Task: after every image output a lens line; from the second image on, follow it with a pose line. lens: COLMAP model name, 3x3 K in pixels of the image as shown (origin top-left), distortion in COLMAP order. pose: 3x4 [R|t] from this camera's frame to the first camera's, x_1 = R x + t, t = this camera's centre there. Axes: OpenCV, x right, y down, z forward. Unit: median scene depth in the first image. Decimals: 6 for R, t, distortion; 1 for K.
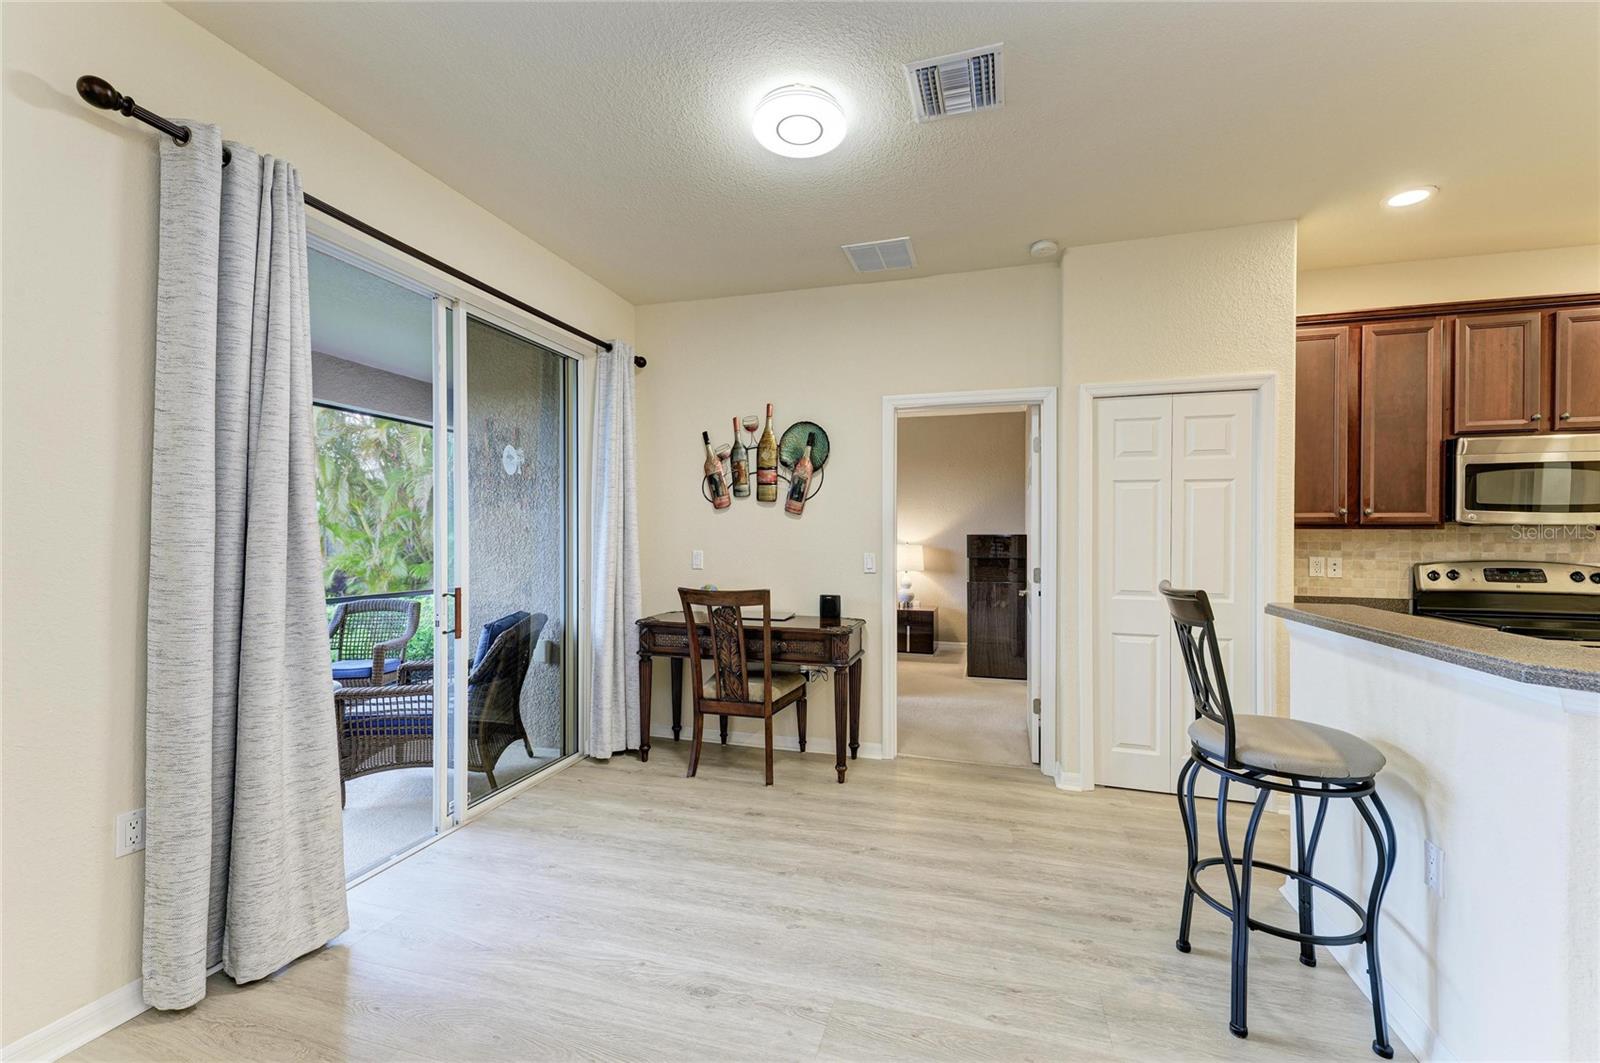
lens RADIAL K [[639.2, 0, 810.4], [0, 639.2, 540.5], [0, 0, 1]] dist [0.027611, -0.008919]
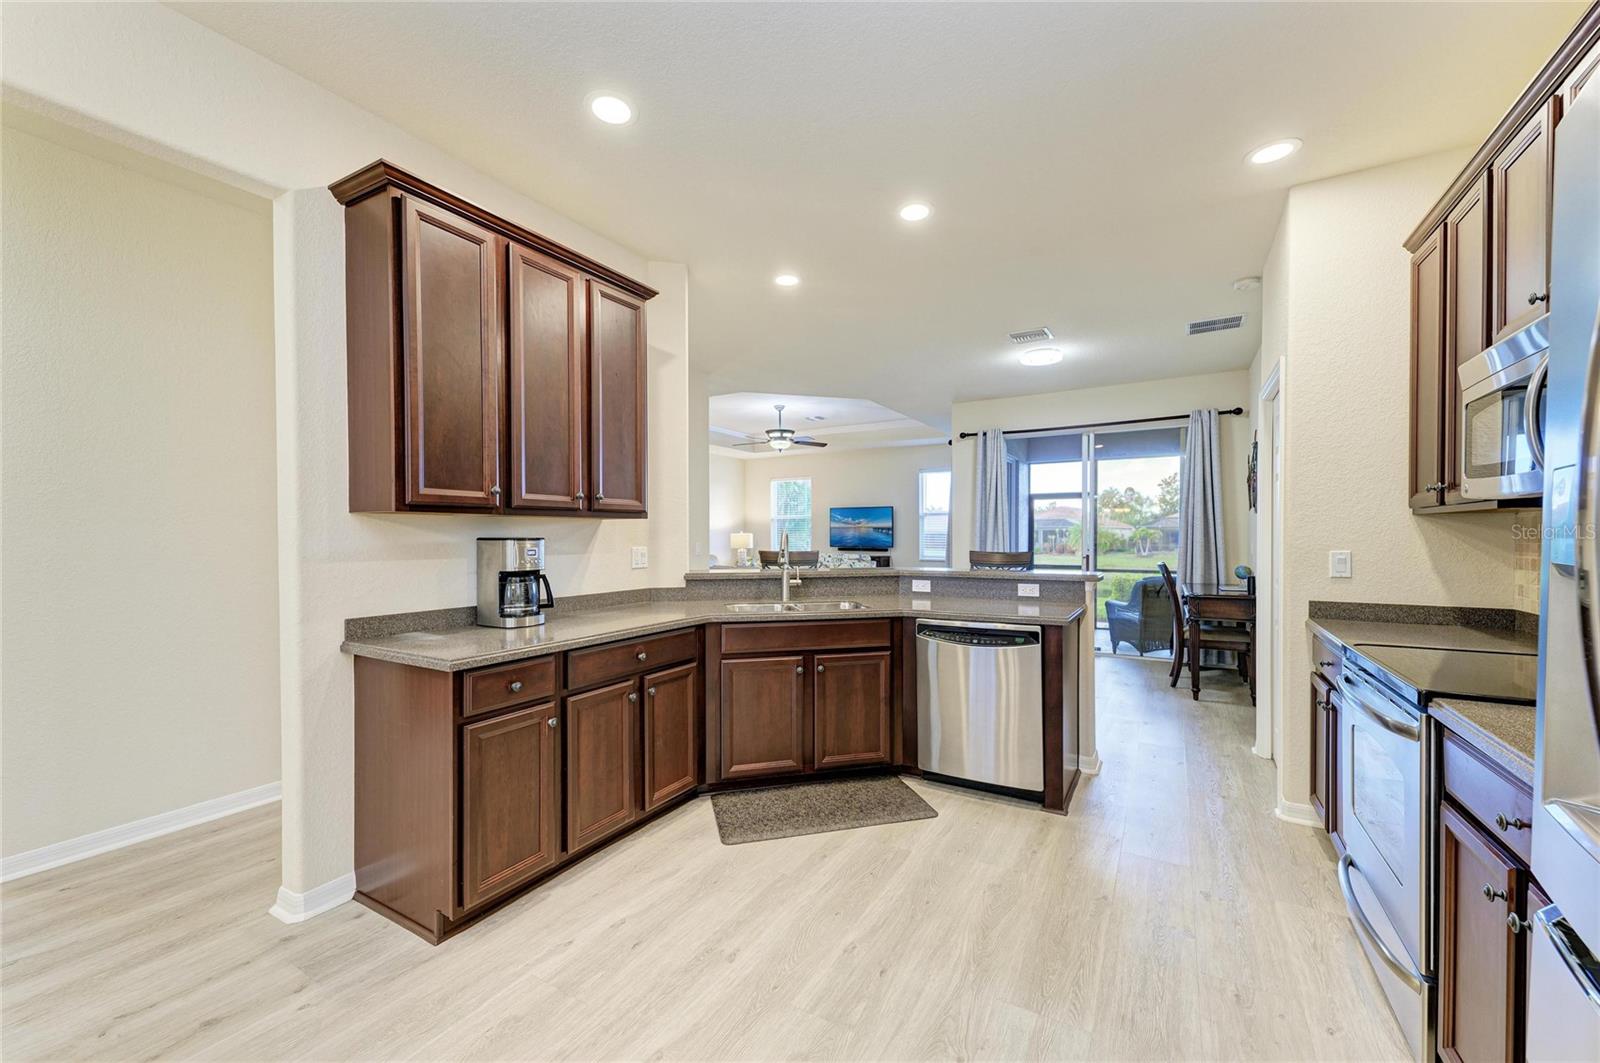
lens RADIAL K [[622.0, 0, 803.5], [0, 622.0, 545.8], [0, 0, 1]] dist [0.017042, -0.005351]
pose [[-0.255217, 0.014084, -0.966781, 1.684892], [-0.003965, 0.999870, 0.015613, 0.011230], [0.966876, 0.007818, -0.255128, 0.512754]]
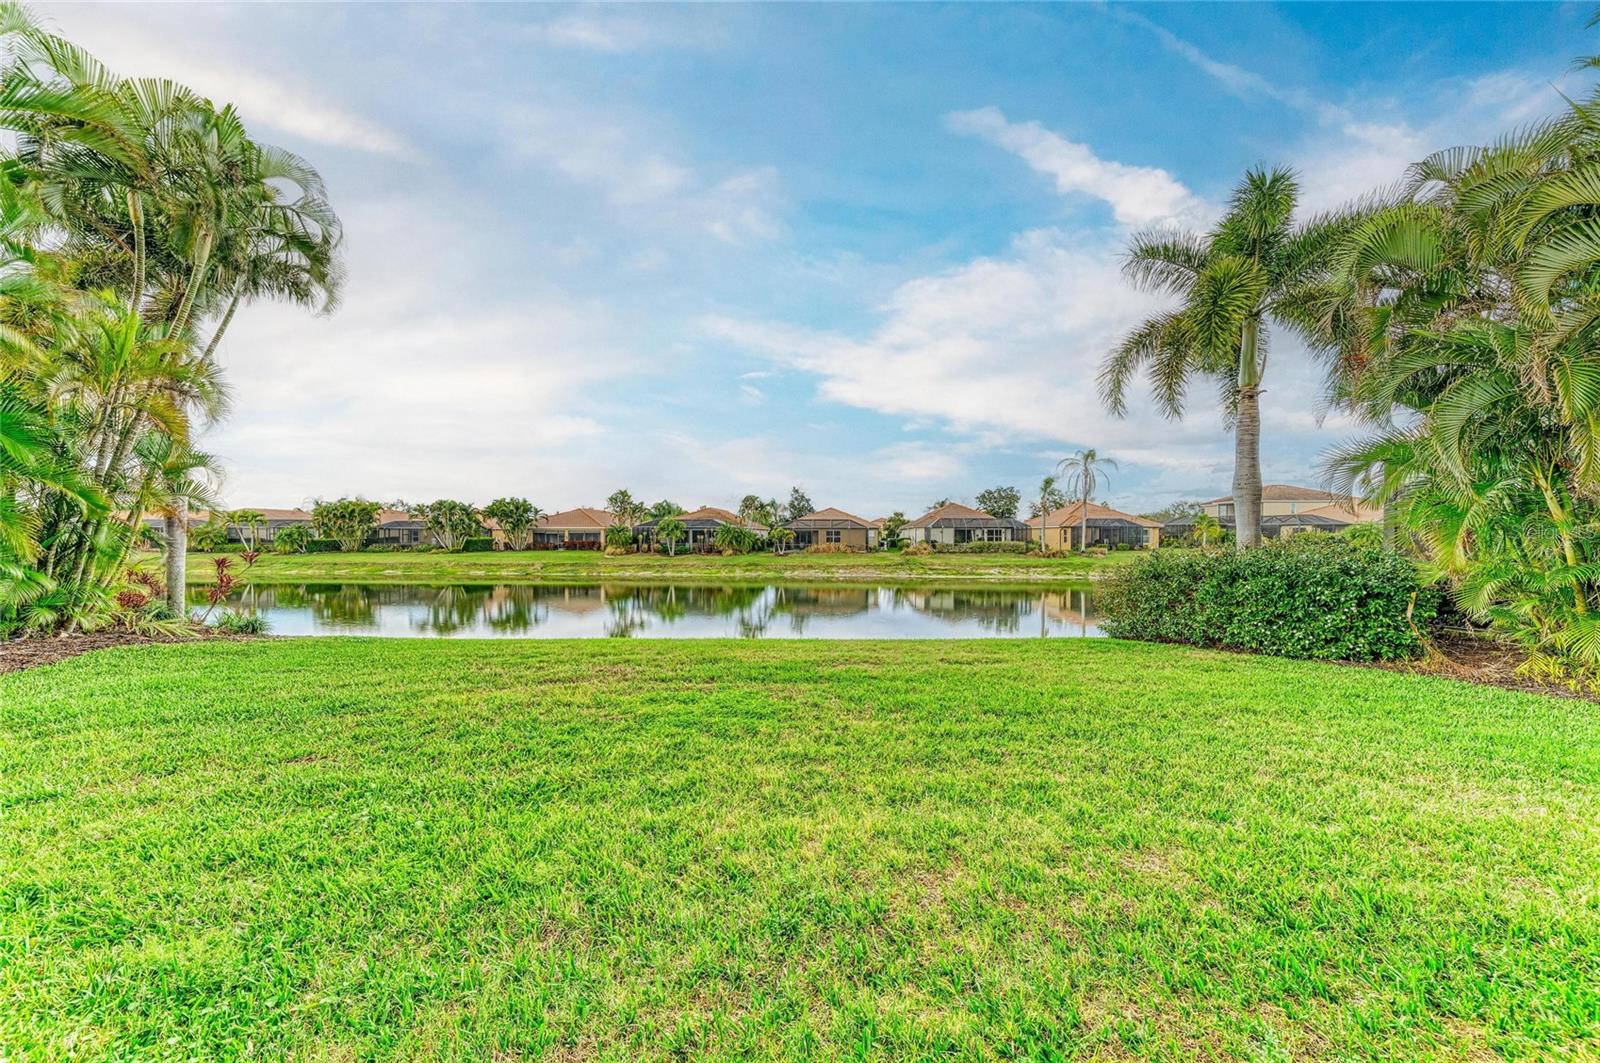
lens RADIAL K [[549.4, 0, 817.0], [0, 549.4, 530.4], [0, 0, 1]] dist [0.000145, -0.000019]
pose [[0.318082, -0.011604, -0.947992, -1.747200], [-0.006999, 0.999869, -0.014587, 0.028178], [0.948037, 0.011275, 0.317960, 1.040417]]
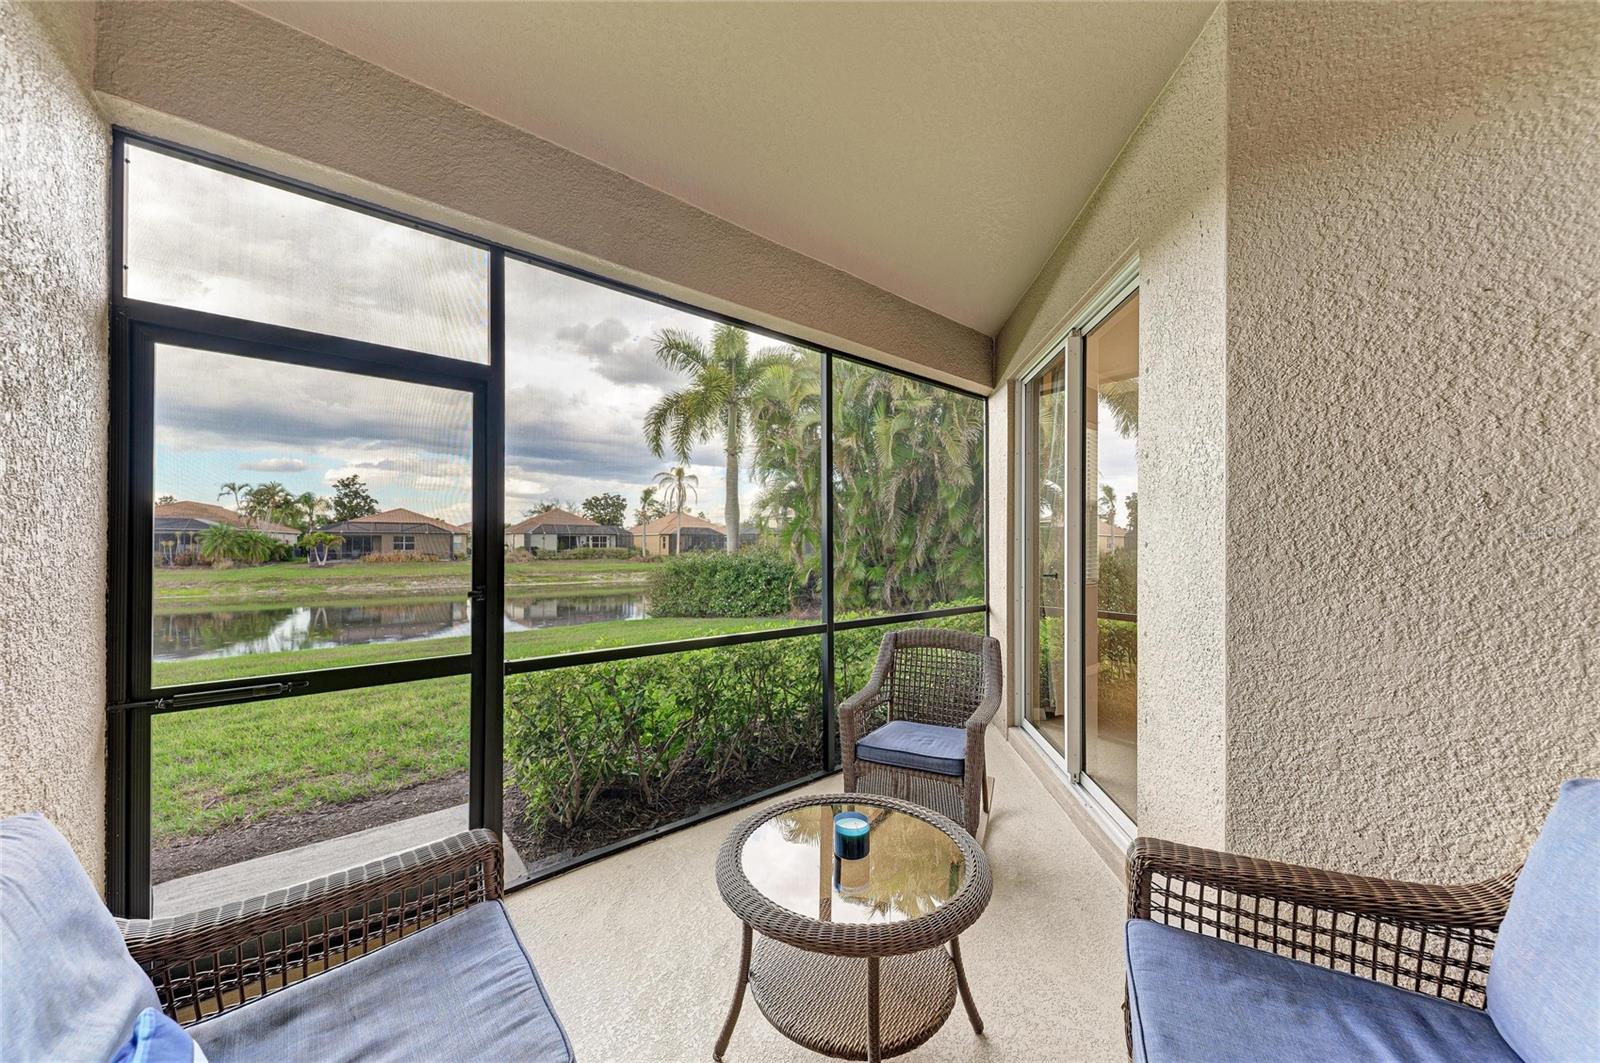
lens RADIAL K [[551.6, 0, 807.8], [0, 551.6, 542.0], [0, 0, 1]] dist [0.021854, -0.007519]
pose [[0.829138, -0.000312, -0.559044, -0.738332], [-0.005077, 0.999954, -0.008087, 0.011772], [0.559021, 0.009544, 0.829099, 0.730759]]
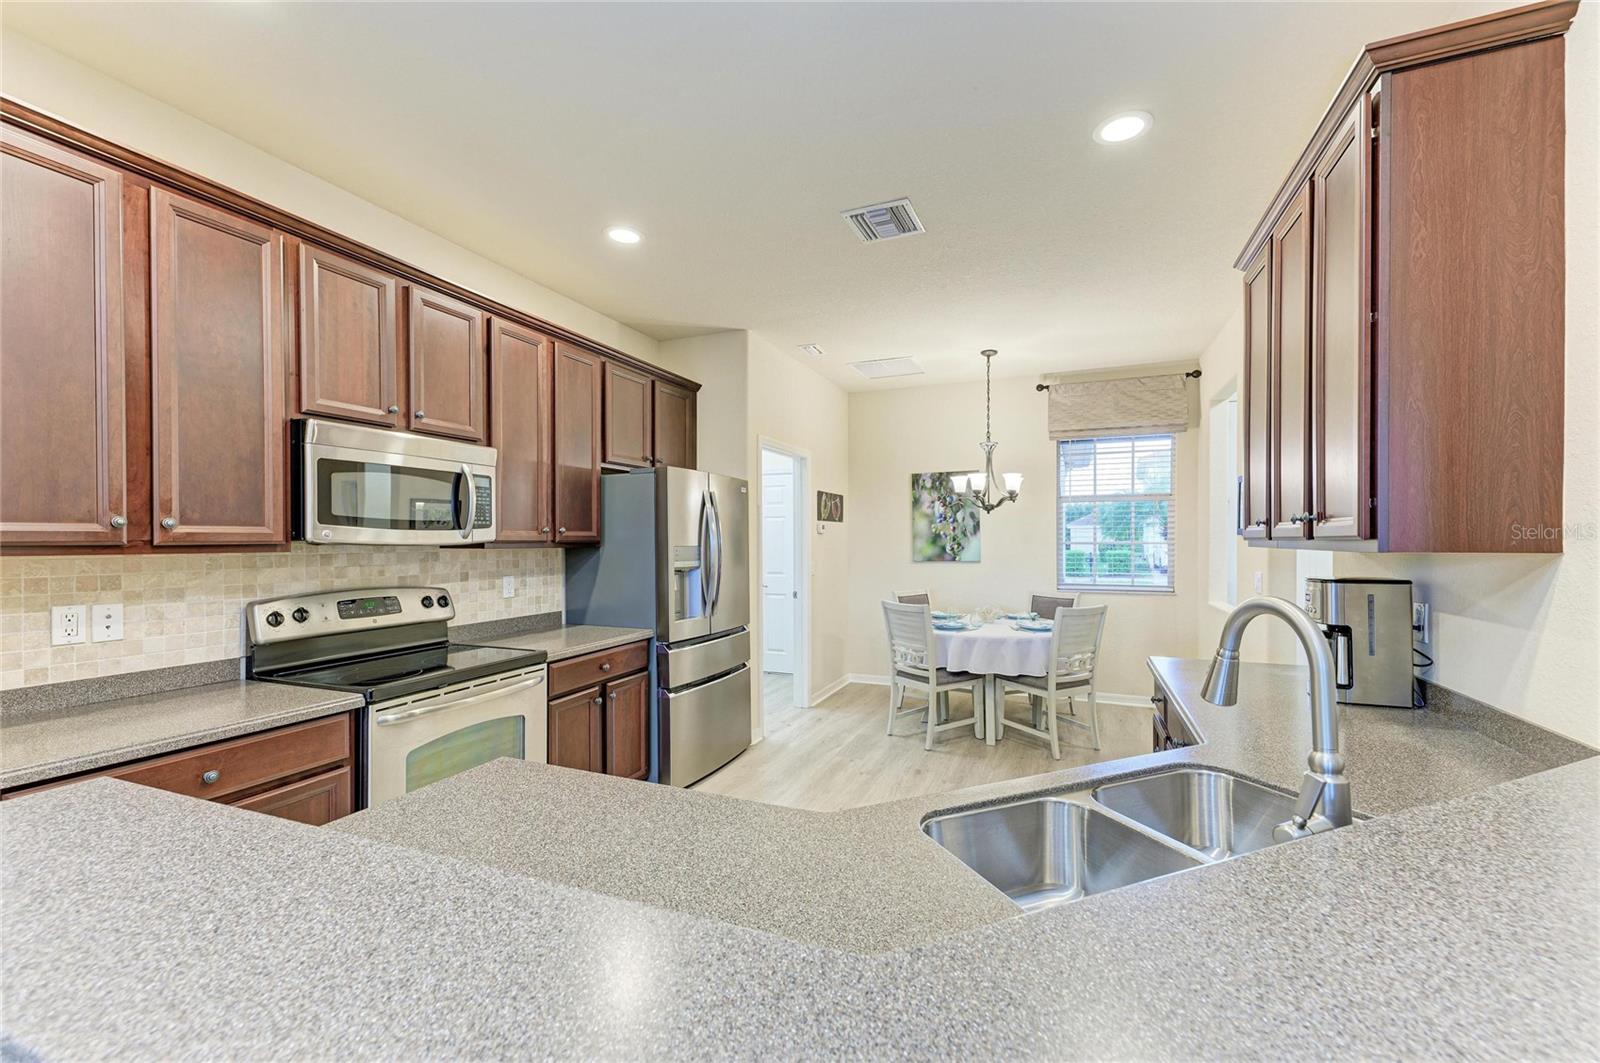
lens RADIAL K [[648.8, 0, 807.0], [0, 648.8, 539.8], [0, 0, 1]] dist [0.025956, -0.007349]
pose [[0.114211, -0.005714, 0.993440, 0.354400], [0.008412, 0.999953, 0.004785, -0.027990], [-0.993421, 0.007810, 0.114254, 0.385768]]
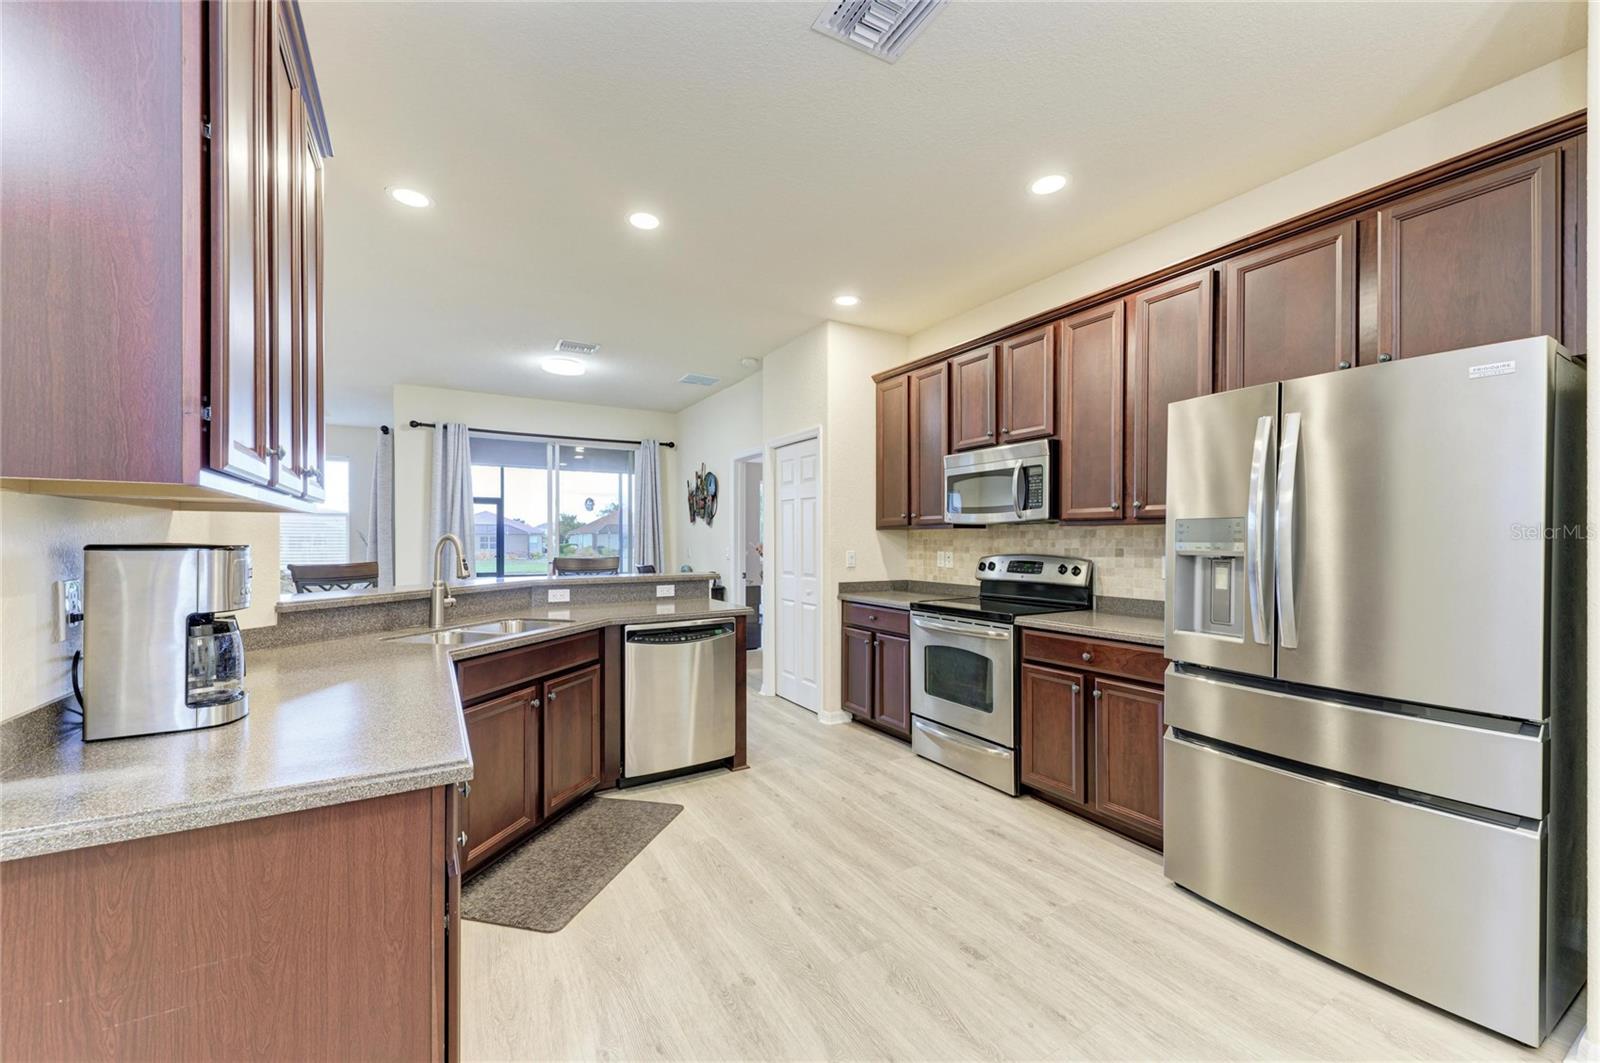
lens RADIAL K [[626.6, 0, 808.3], [0, 626.6, 543.8], [0, 0, 1]] dist [0.022954, -0.007101]
pose [[0.729460, -0.000352, -0.684023, 1.570465], [-0.000794, 0.999999, -0.001361, 0.014370], [0.684023, 0.001535, 0.729459, -0.065925]]
